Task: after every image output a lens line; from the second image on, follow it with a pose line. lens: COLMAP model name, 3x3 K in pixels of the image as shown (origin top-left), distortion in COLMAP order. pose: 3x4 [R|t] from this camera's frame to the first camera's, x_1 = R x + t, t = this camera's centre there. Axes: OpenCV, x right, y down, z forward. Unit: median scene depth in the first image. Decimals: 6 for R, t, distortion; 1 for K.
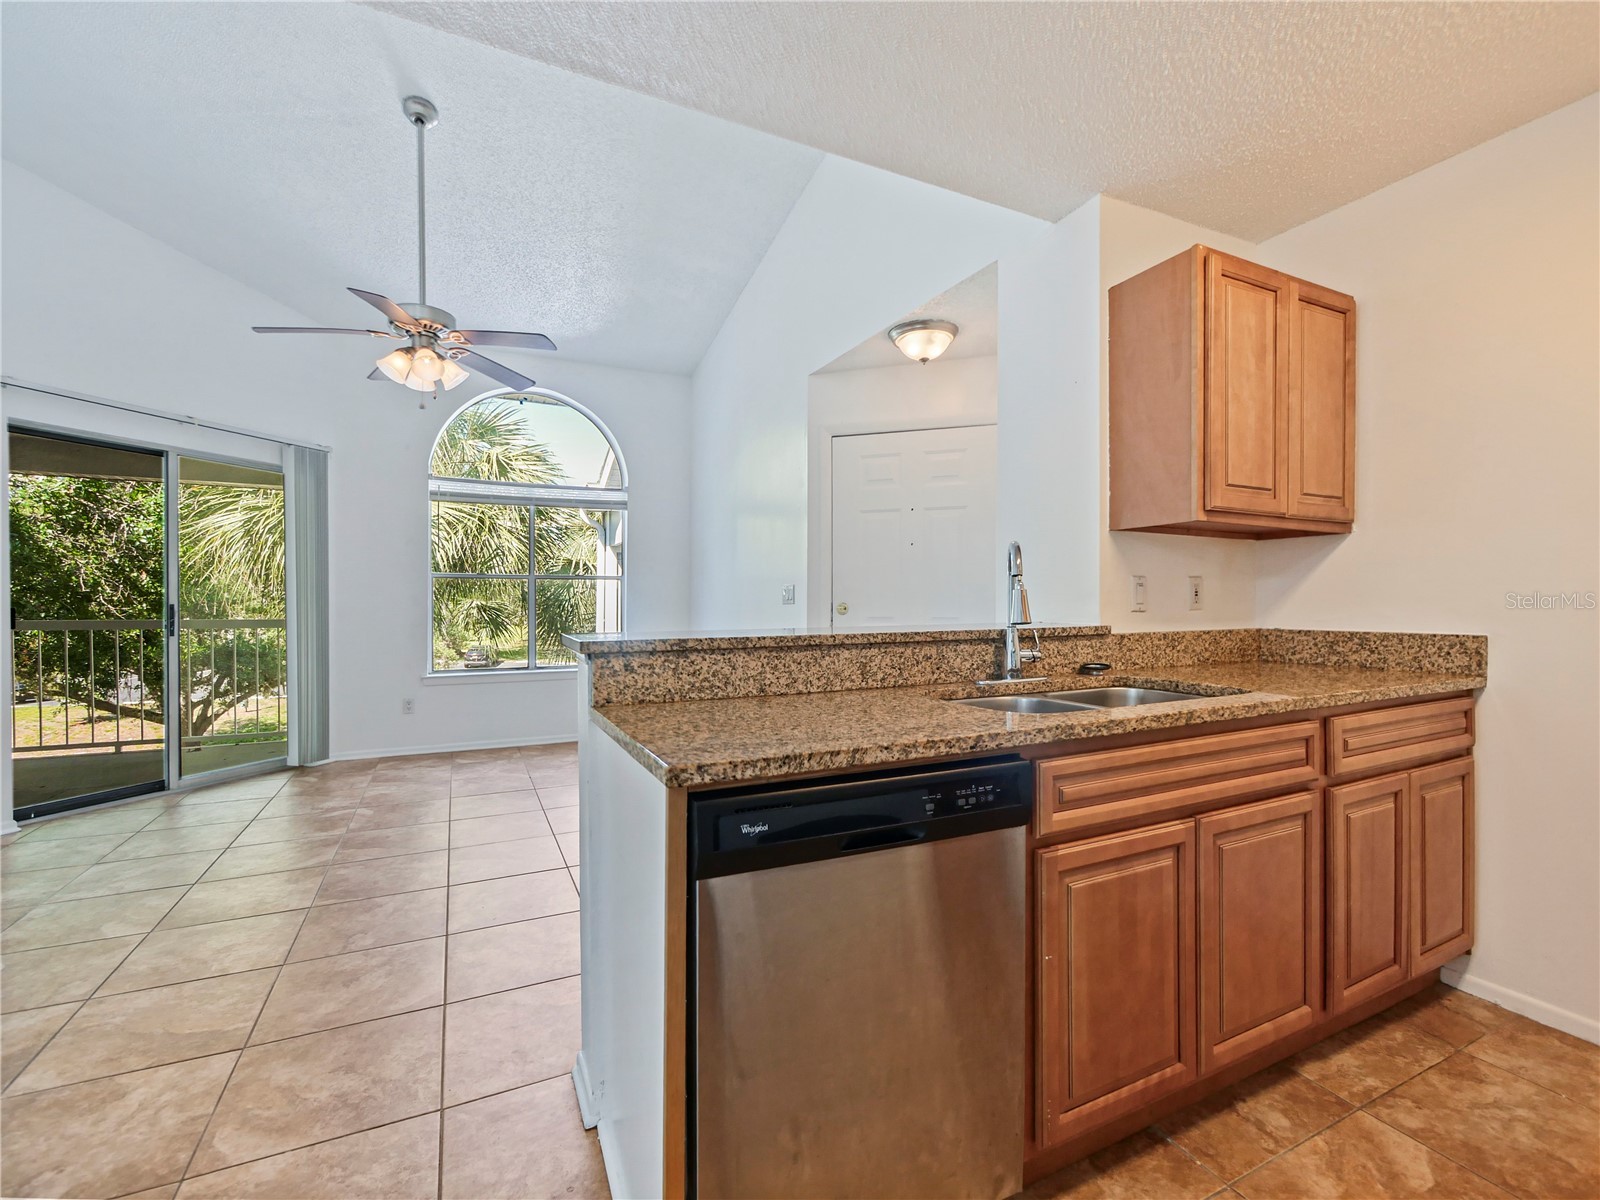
lens RADIAL K [[703.4, 0, 801.0], [0, 703.4, 604.1], [0, 0, 1]] dist [-0.001425, -0.000708]
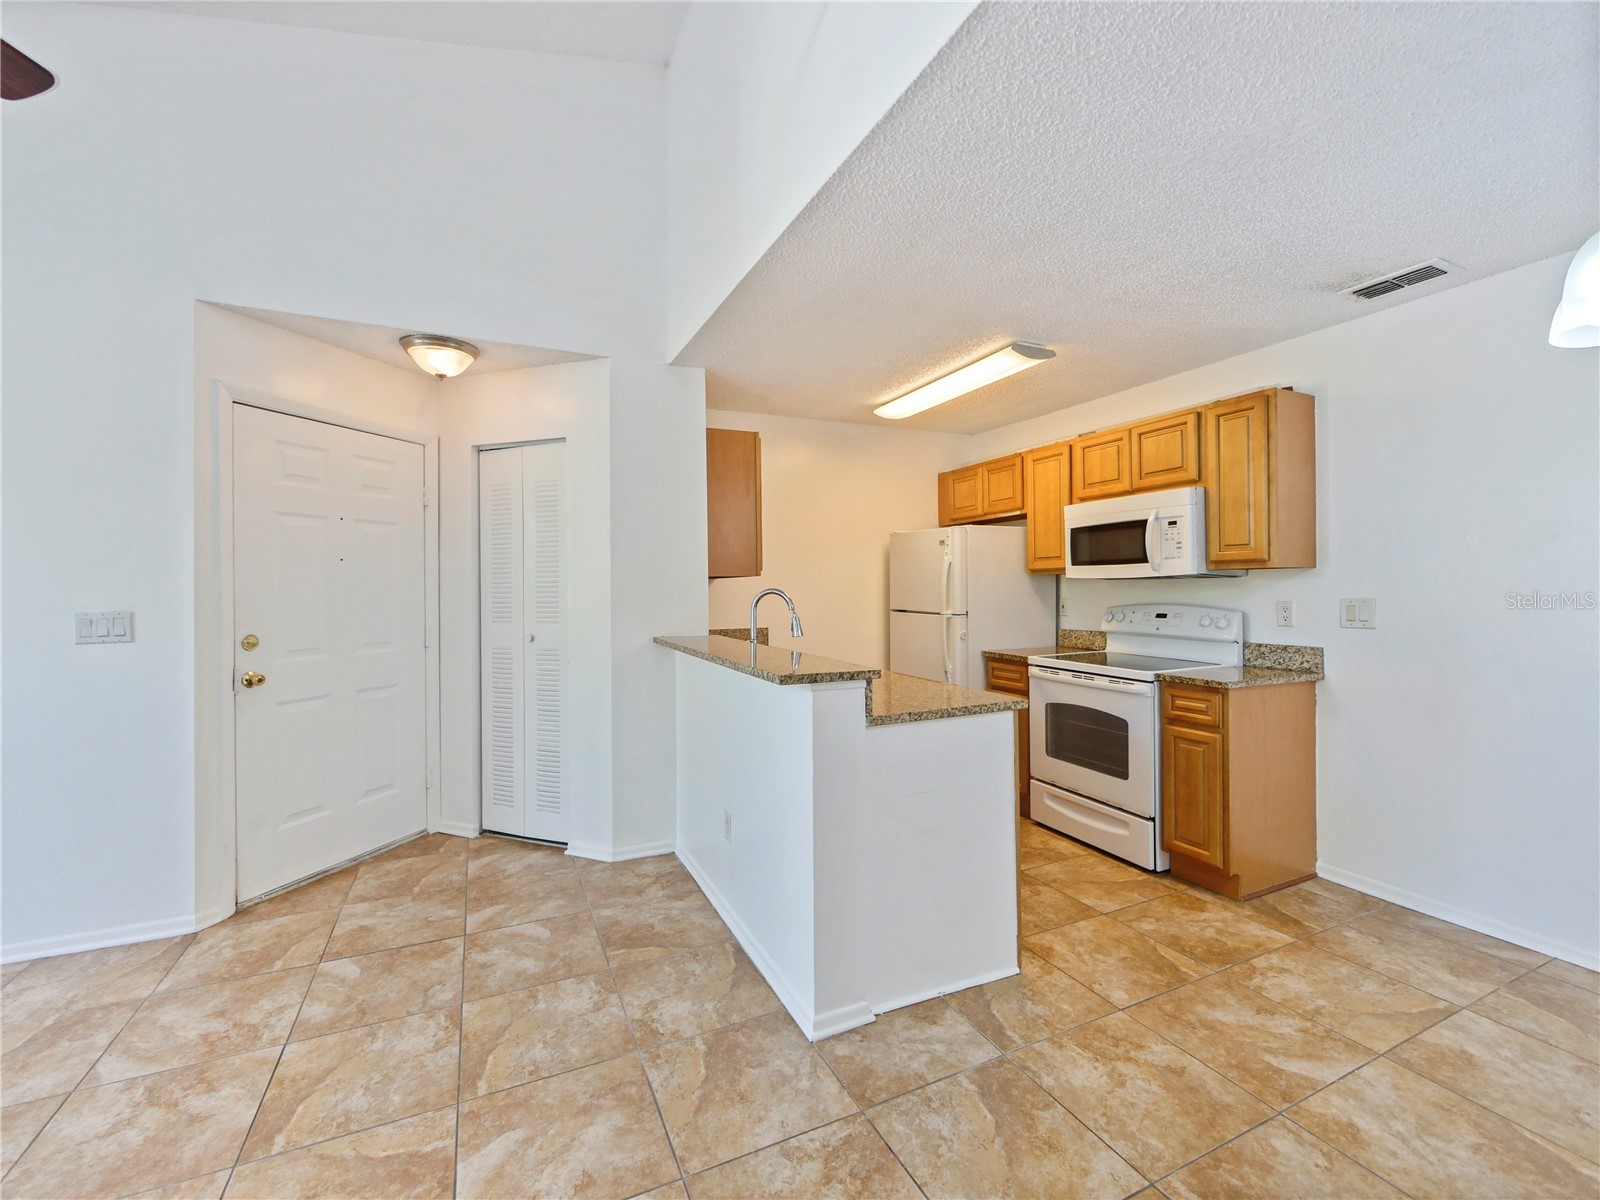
lens RADIAL K [[674.8, 0, 786.7], [0, 674.8, 601.1], [0, 0, 1]] dist [-0.003666, -0.000826]
pose [[0.032304, -0.021441, 0.999248, -1.244310], [0.011577, 0.999711, 0.021077, -0.090268], [-0.999411, 0.010887, 0.032543, 0.853652]]
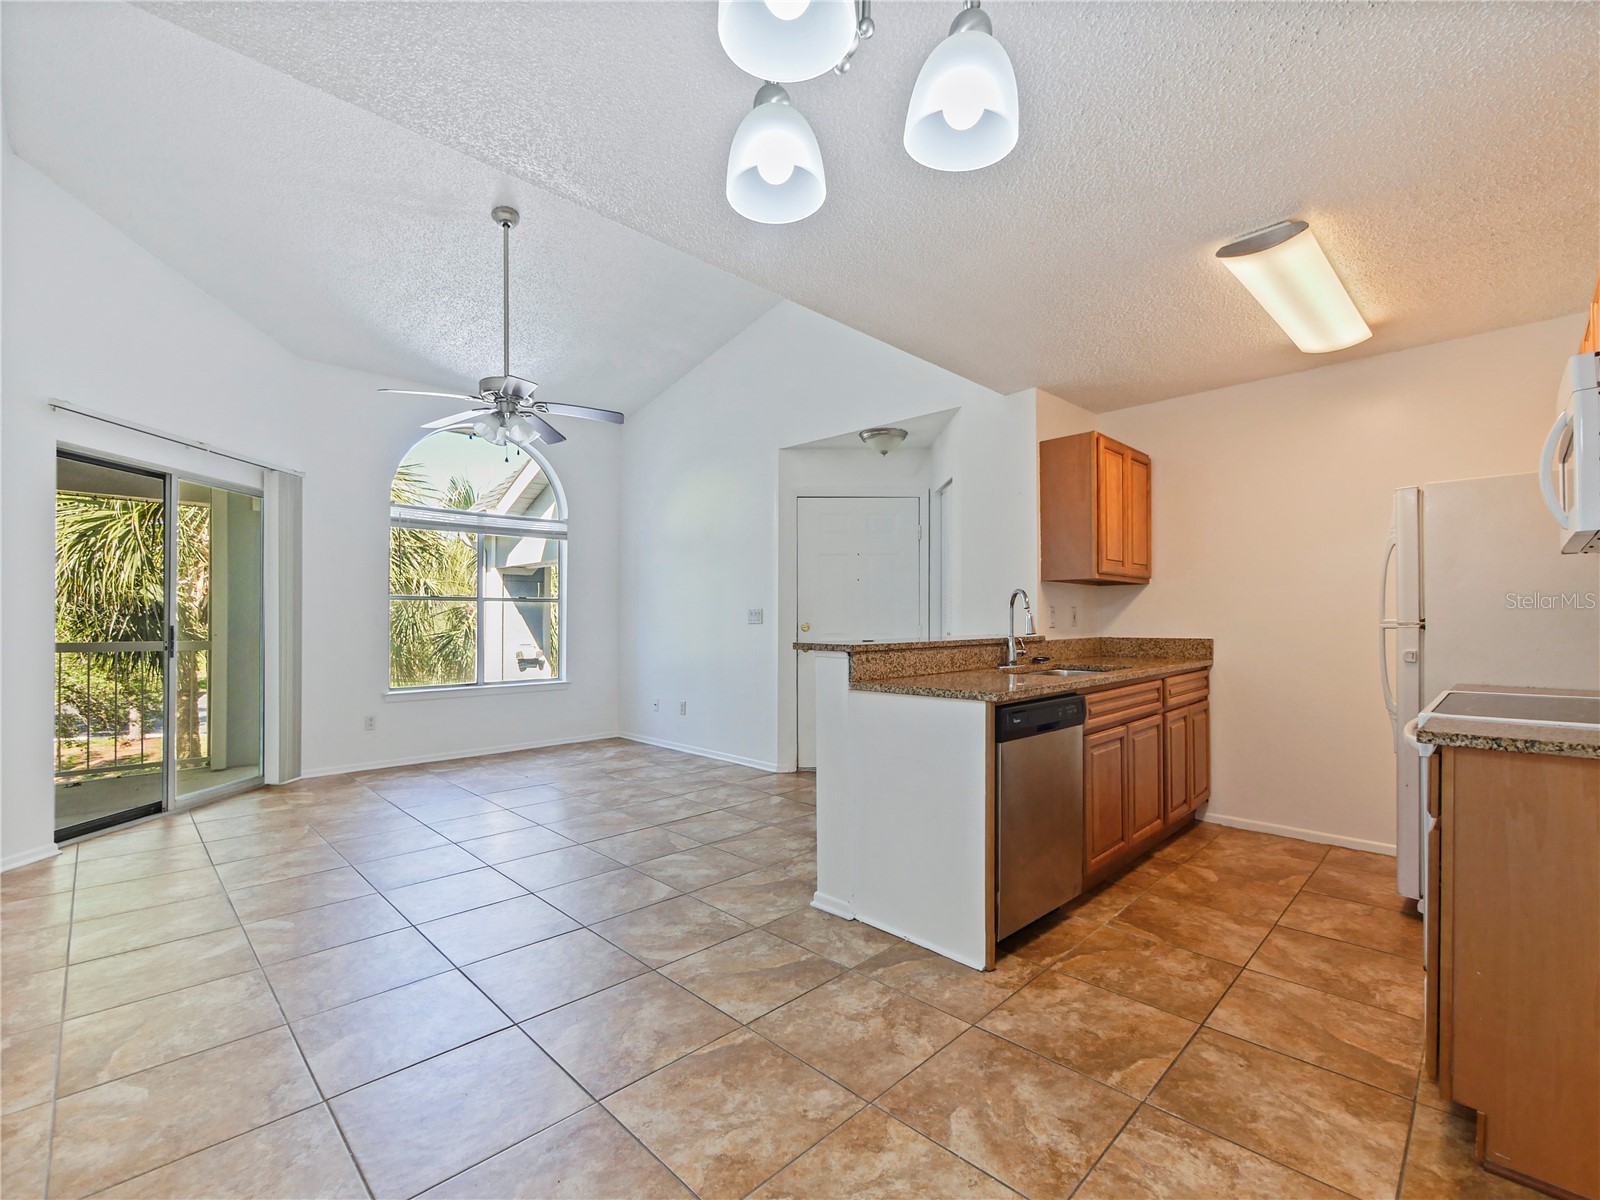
lens RADIAL K [[696.5, 0, 801.9], [0, 696.5, 613.4], [0, 0, 1]] dist [-0.001376, -0.000369]
pose [[0.946859, 0.001430, 0.321647, -0.752195], [0.003052, 0.999905, -0.013432, -0.003622], [-0.321635, 0.013700, 0.946765, -0.486164]]
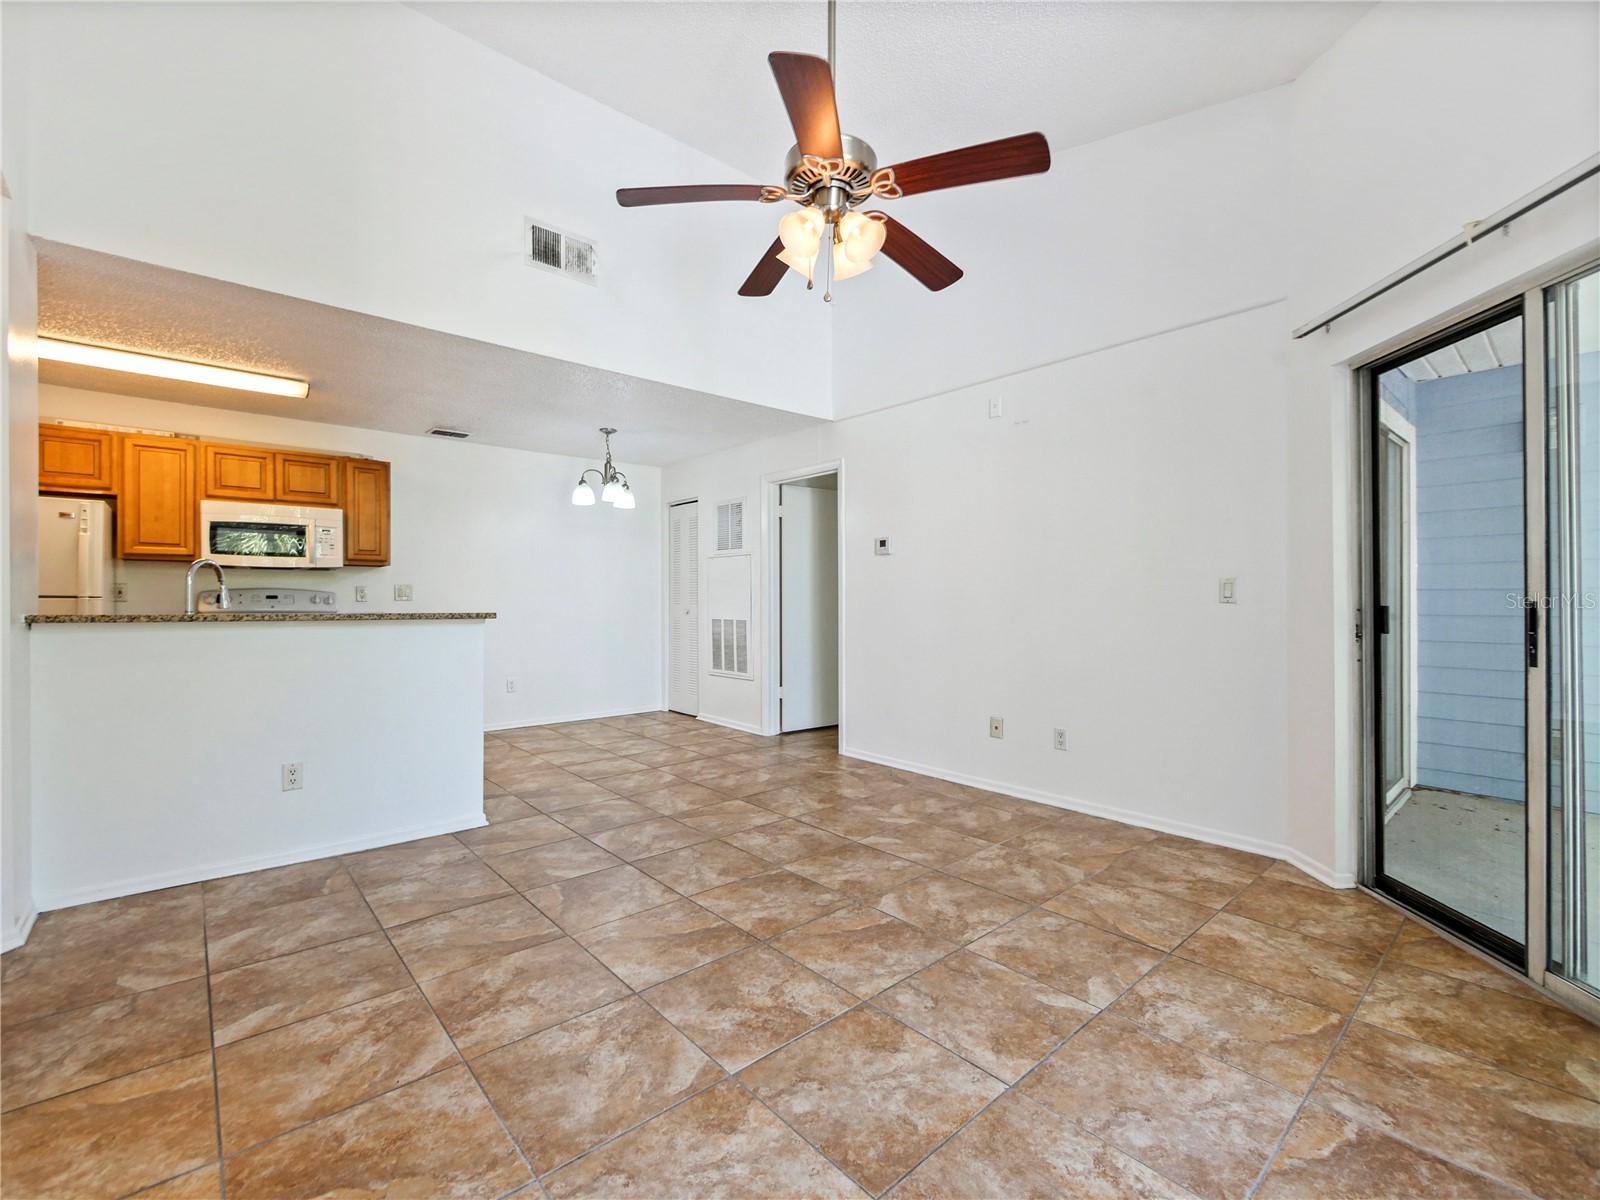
lens RADIAL K [[703.4, 0, 801.0], [0, 703.4, 604.1], [0, 0, 1]] dist [-0.001425, -0.000708]
pose [[-0.965082, 0.001670, -0.261944, -0.576389], [-0.000205, 0.999975, 0.007132, 0.003136], [0.261949, 0.006937, -0.965057, 2.762755]]
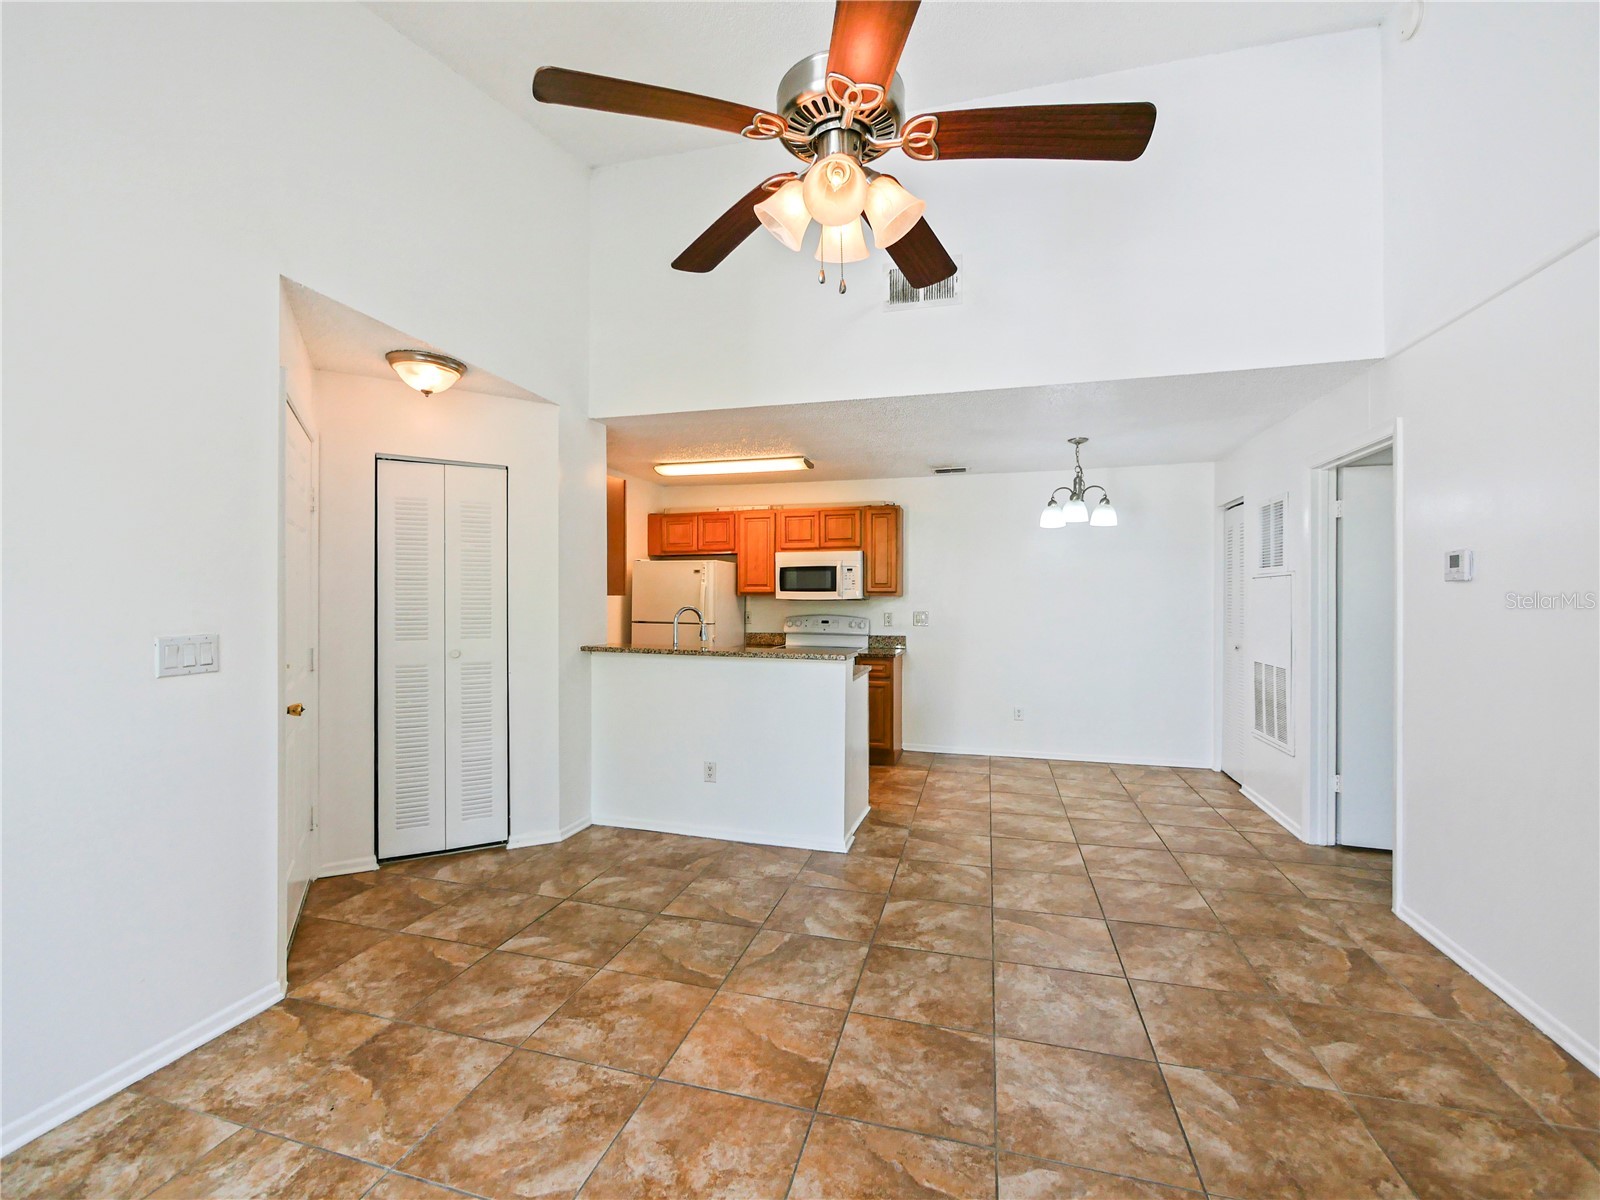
lens RADIAL K [[690.5, 0, 790.3], [0, 690.5, 600.2], [0, 0, 1]] dist [-0.003313, -0.000189]
pose [[-0.742170, -0.005376, 0.670190, -1.401340], [-0.002970, 0.999984, 0.004732, -0.113673], [-0.670205, 0.001521, -0.742175, 2.327815]]
